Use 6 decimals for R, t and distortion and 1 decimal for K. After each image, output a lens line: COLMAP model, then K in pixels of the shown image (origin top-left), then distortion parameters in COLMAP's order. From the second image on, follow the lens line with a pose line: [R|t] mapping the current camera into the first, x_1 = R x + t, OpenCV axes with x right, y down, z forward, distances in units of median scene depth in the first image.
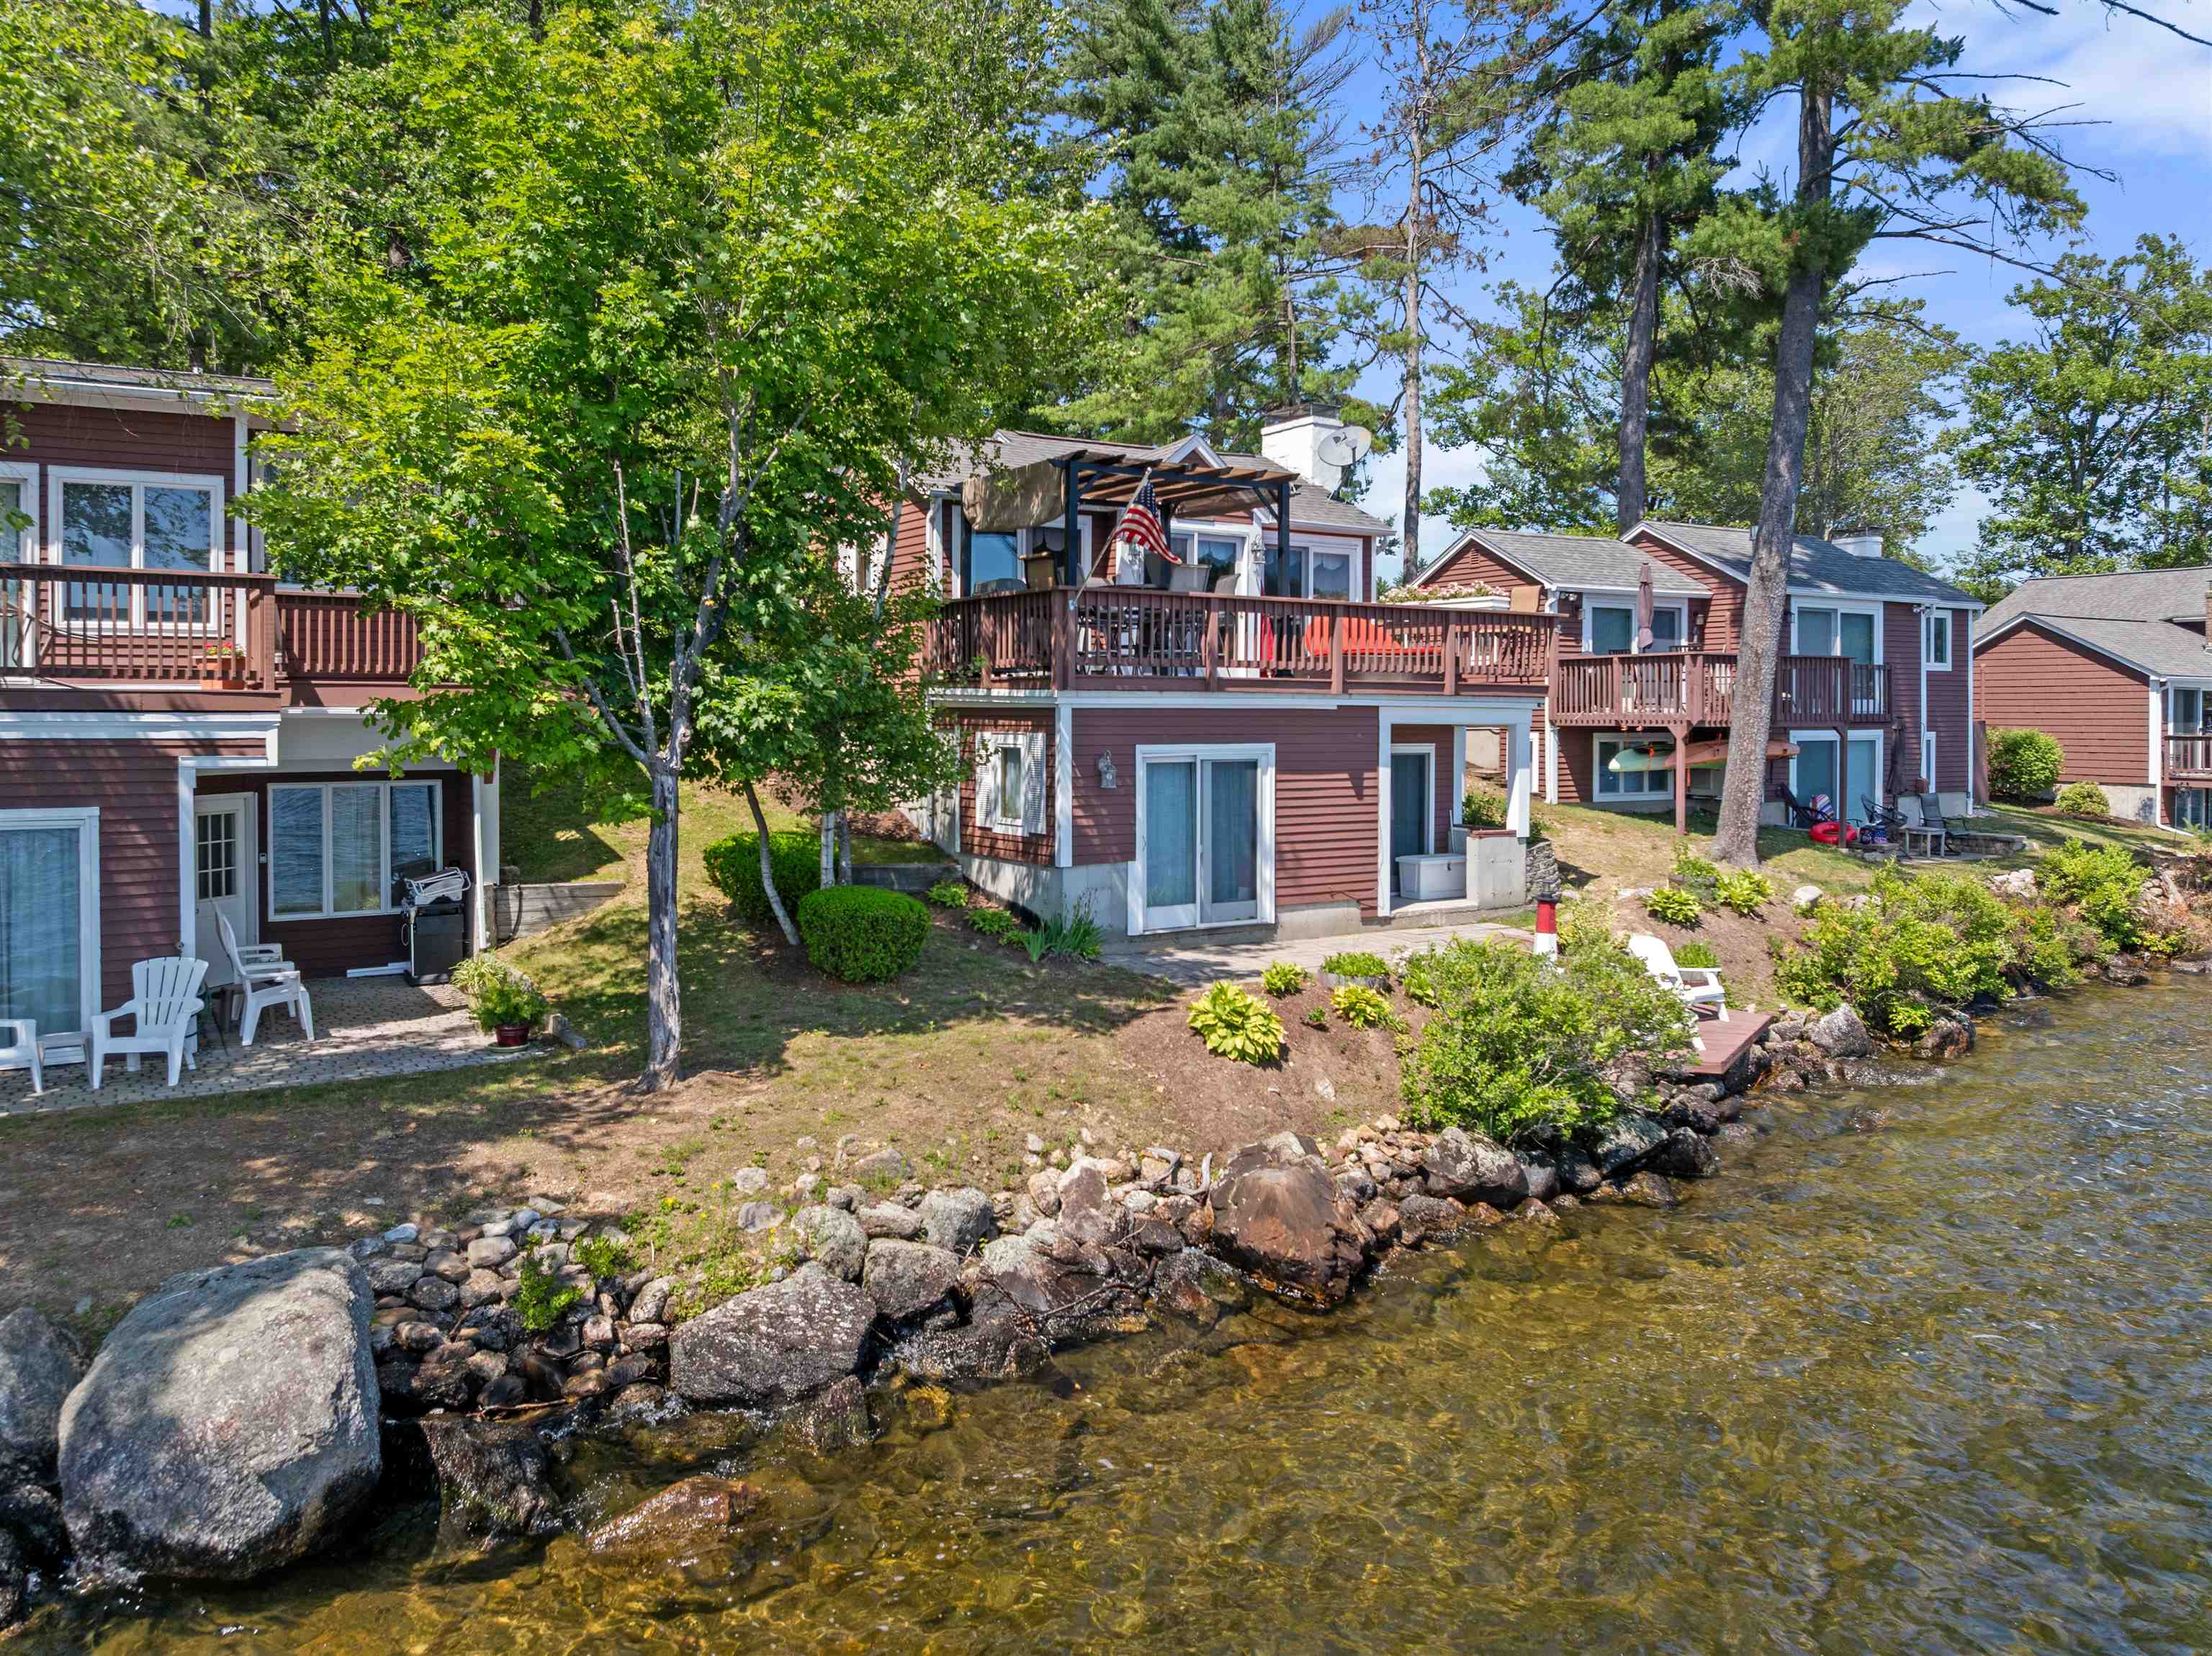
lens RADIAL K [[1558.1, 0, 1106.0], [0, 1558.1, 828.0], [0, 0, 1]] dist [-0.039200, -0.001821]
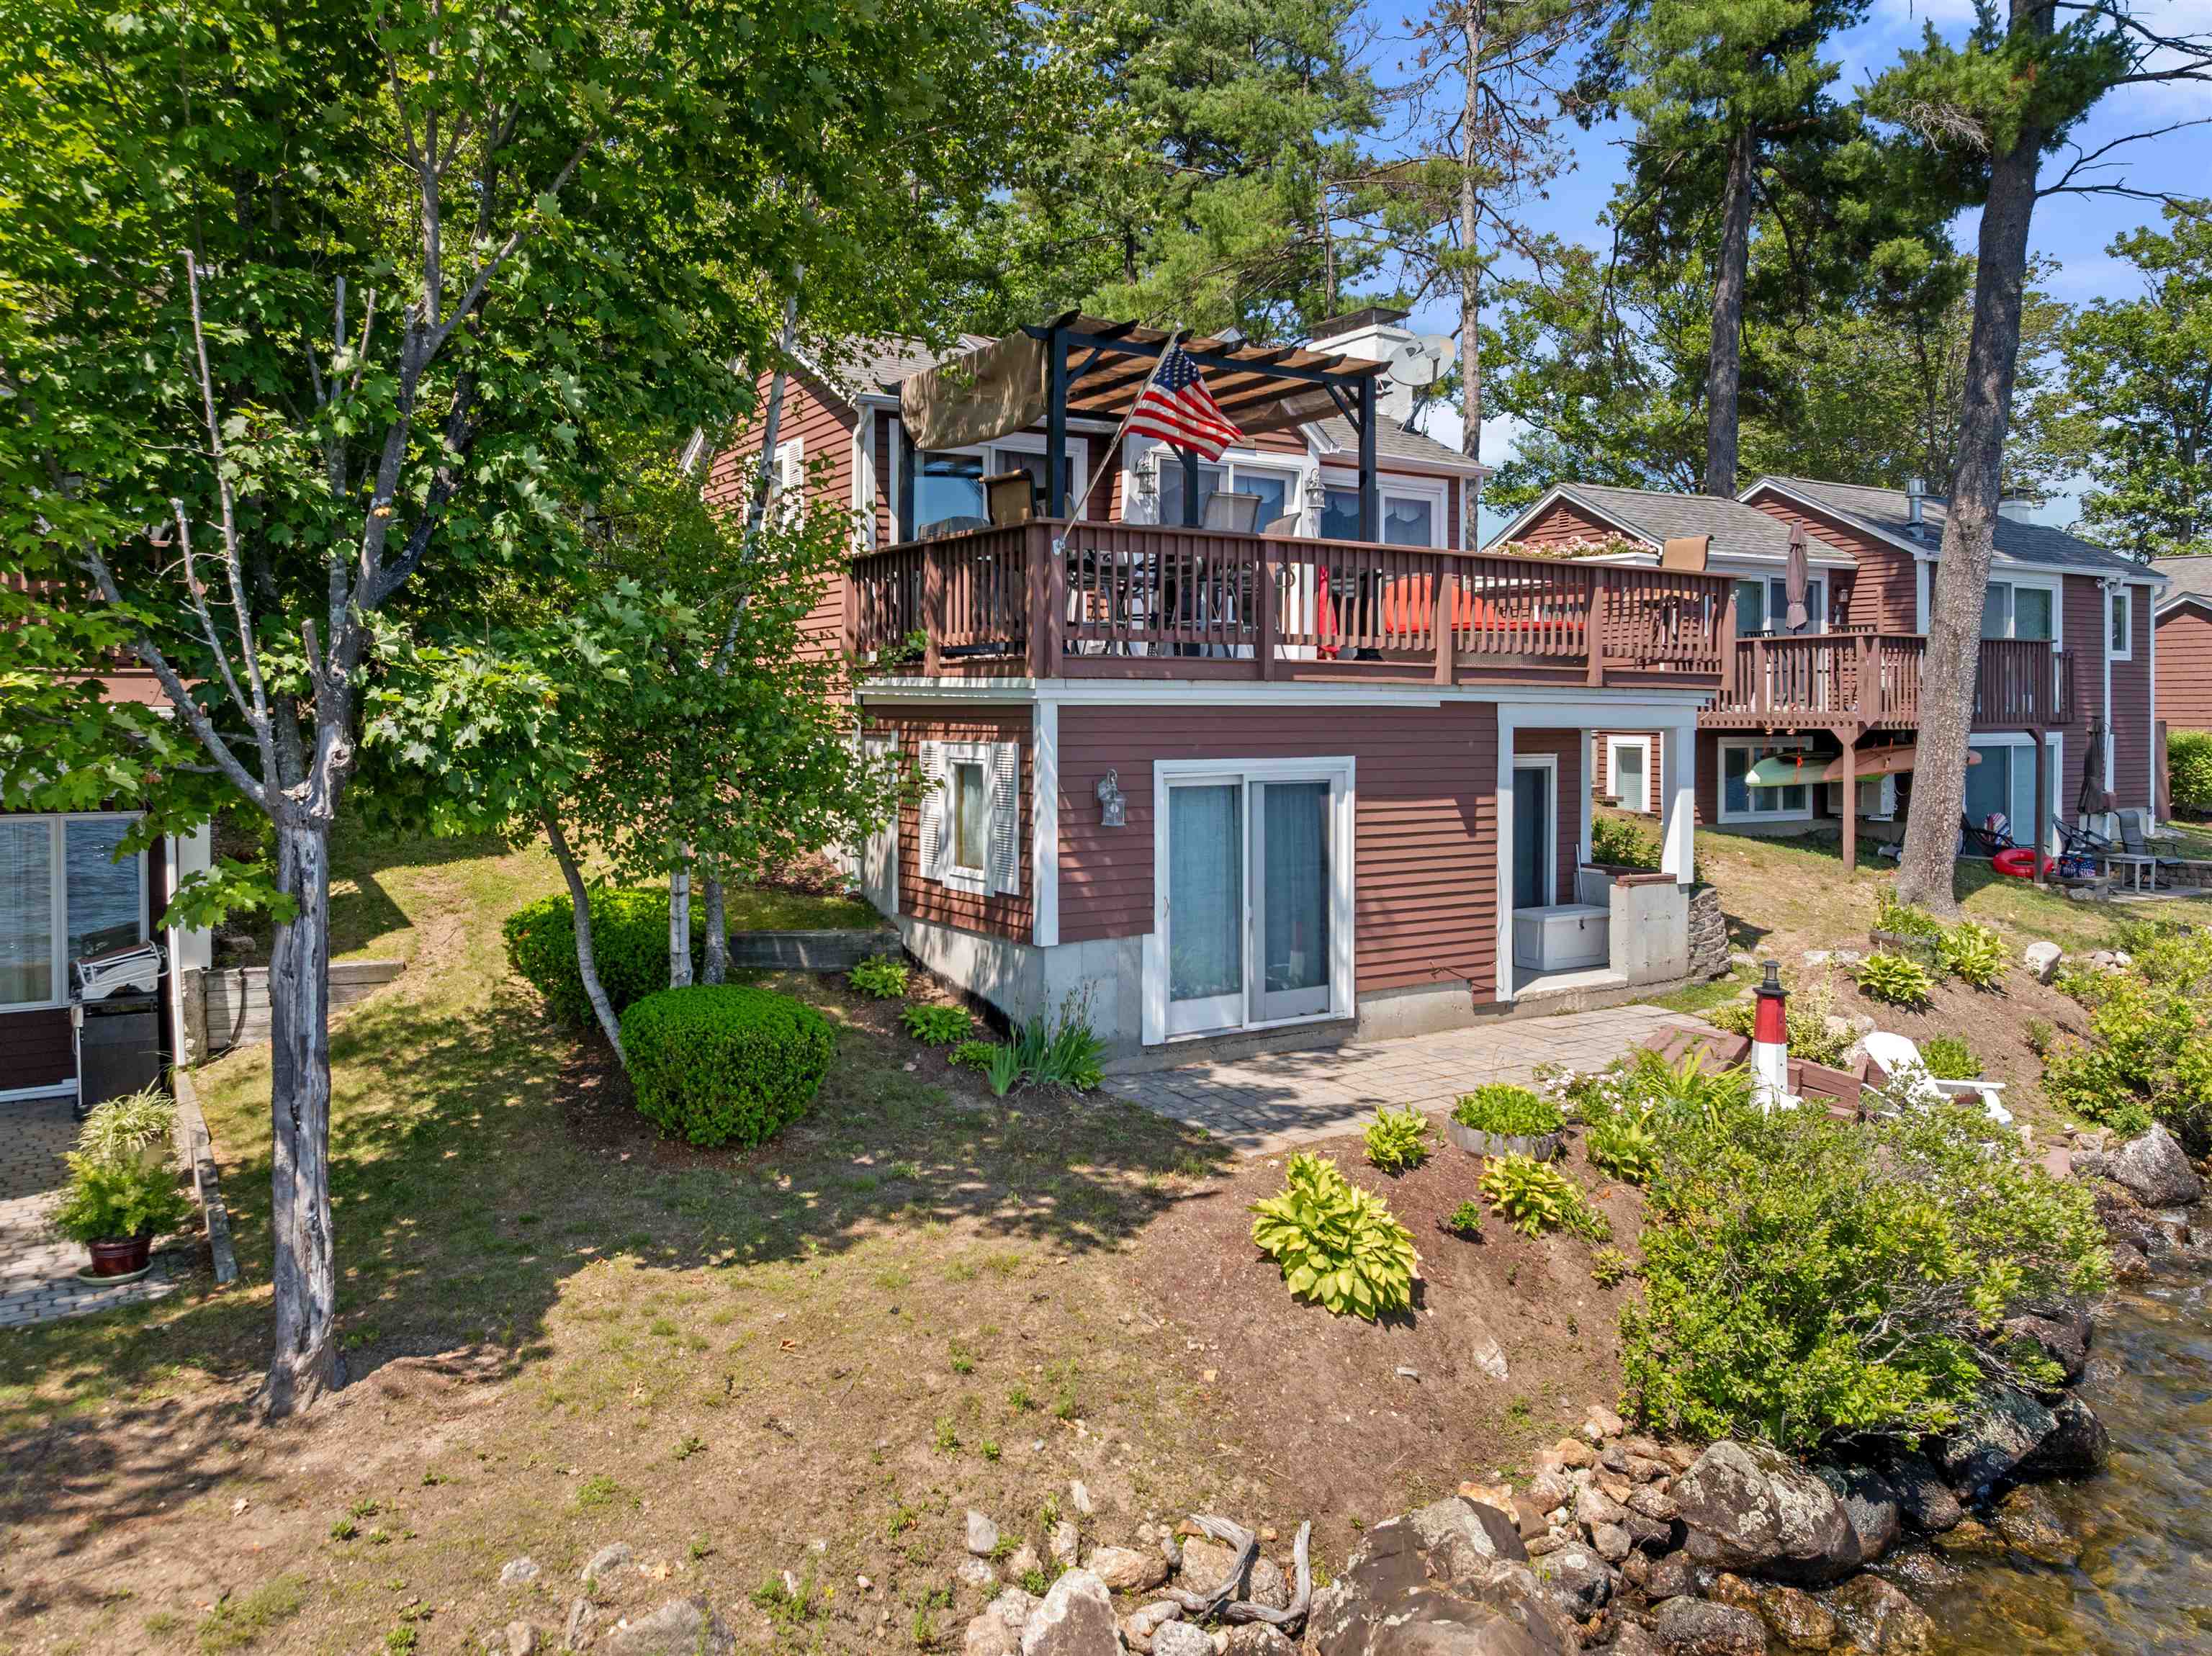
lens RADIAL K [[1586.9, 0, 1107.5], [0, 1586.9, 818.9], [0, 0, 1]] dist [-0.040380, 0.003763]
pose [[0.999993, -0.001609, 0.003341, -0.002960], [0.001632, 0.999975, -0.006868, -0.022492], [-0.003330, 0.006874, 0.999971, 0.304872]]
